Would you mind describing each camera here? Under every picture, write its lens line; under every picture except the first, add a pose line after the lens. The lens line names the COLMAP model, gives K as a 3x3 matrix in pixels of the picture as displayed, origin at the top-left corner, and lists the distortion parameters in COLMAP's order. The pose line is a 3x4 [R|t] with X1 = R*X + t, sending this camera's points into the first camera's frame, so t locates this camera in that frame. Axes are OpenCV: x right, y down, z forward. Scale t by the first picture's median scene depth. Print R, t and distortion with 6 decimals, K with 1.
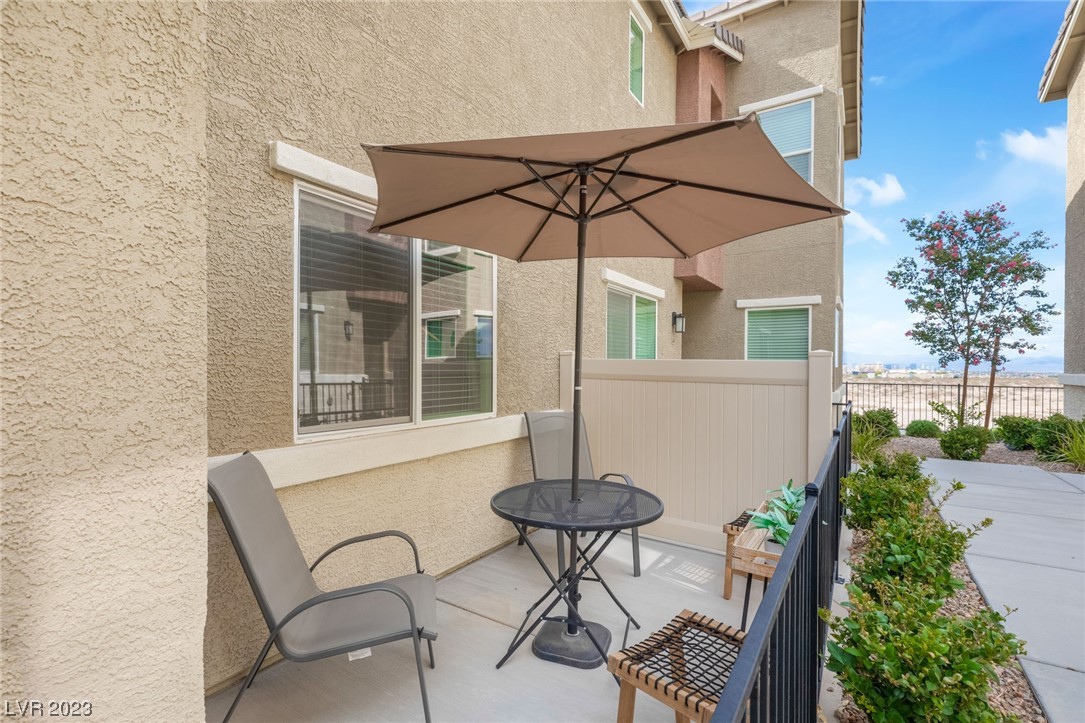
lens RADIAL K [[498.1, 0, 525.0], [0, 498.1, 366.2], [0, 0, 1]] dist [0.003886, 0.000123]
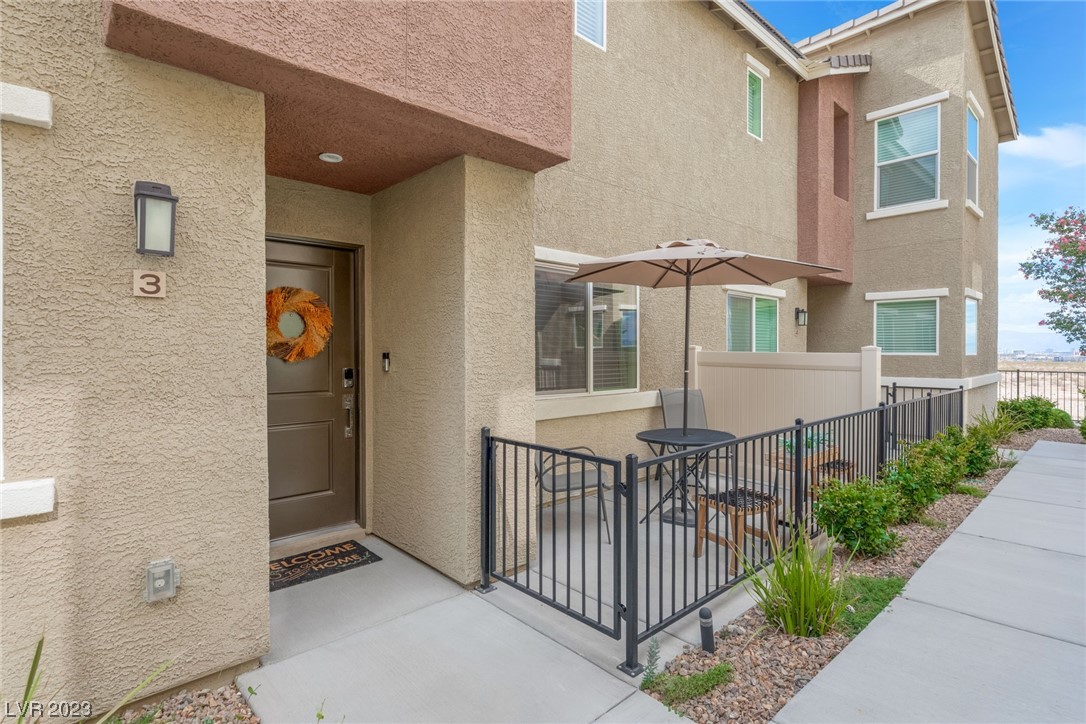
lens RADIAL K [[538.2, 0, 548.0], [0, 538.2, 352.6], [0, 0, 1]] dist [-0.000178, 0.000448]
pose [[0.974396, -0.004651, -0.224792, 0.038446], [0.004685, 0.999989, -0.000384, -0.015204], [0.224791, -0.000679, 0.974407, -0.622486]]
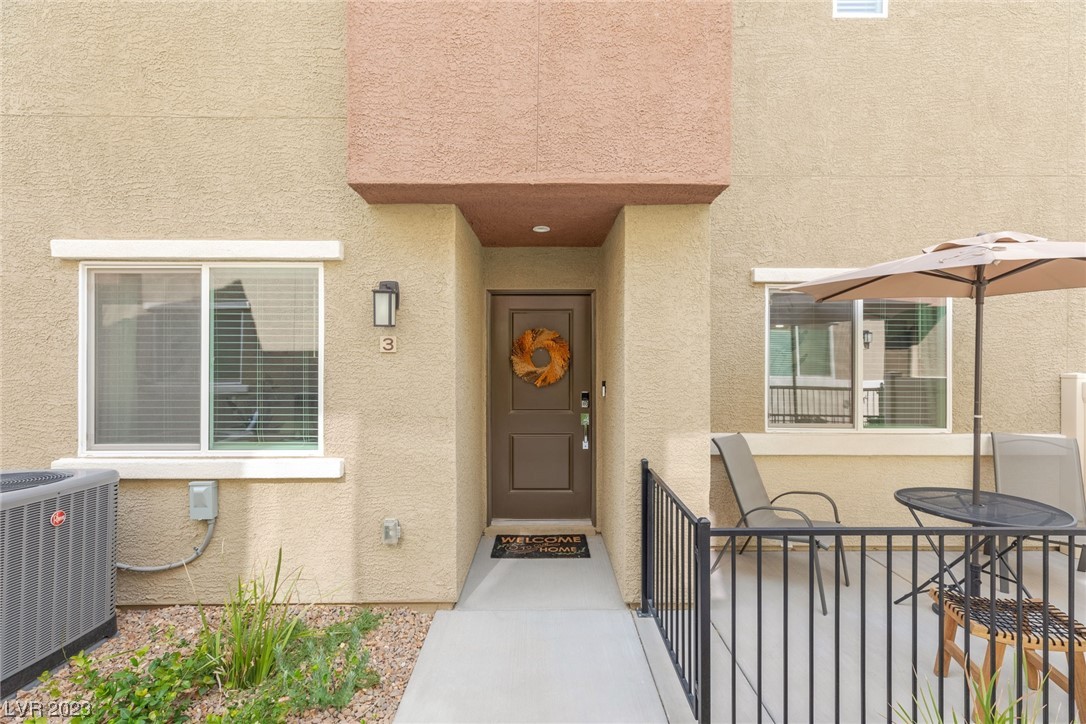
lens RADIAL K [[484.9, 0, 550.2], [0, 484.9, 356.7], [0, 0, 1]] dist [0.004813, 0.000342]
pose [[0.565172, -0.005207, -0.824957, 0.340398], [-0.001020, 0.999975, -0.007010, -0.064560], [0.824972, 0.004803, 0.565153, -0.394092]]
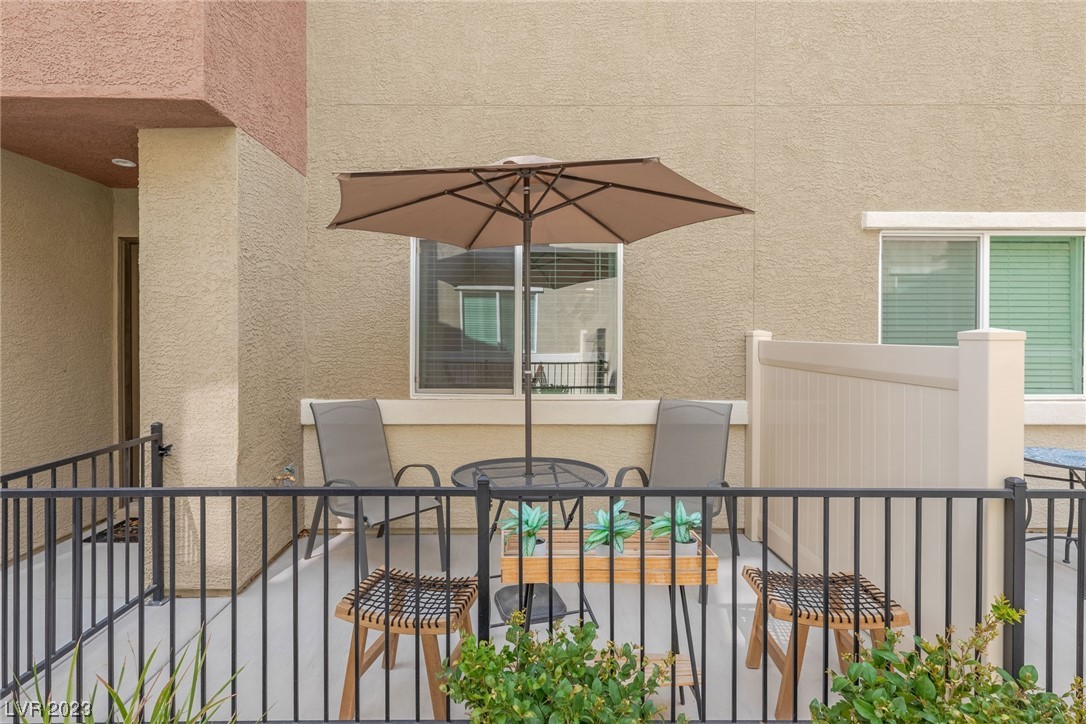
lens RADIAL K [[537.3, 0, 516.6], [0, 537.3, 339.1], [0, 0, 1]] dist [0.005616, 0.000685]
pose [[0.564731, -0.002392, -0.825272, 0.706688], [-0.000643, 0.999994, -0.003339, -0.016118], [0.825275, 0.002417, 0.564726, 0.205675]]
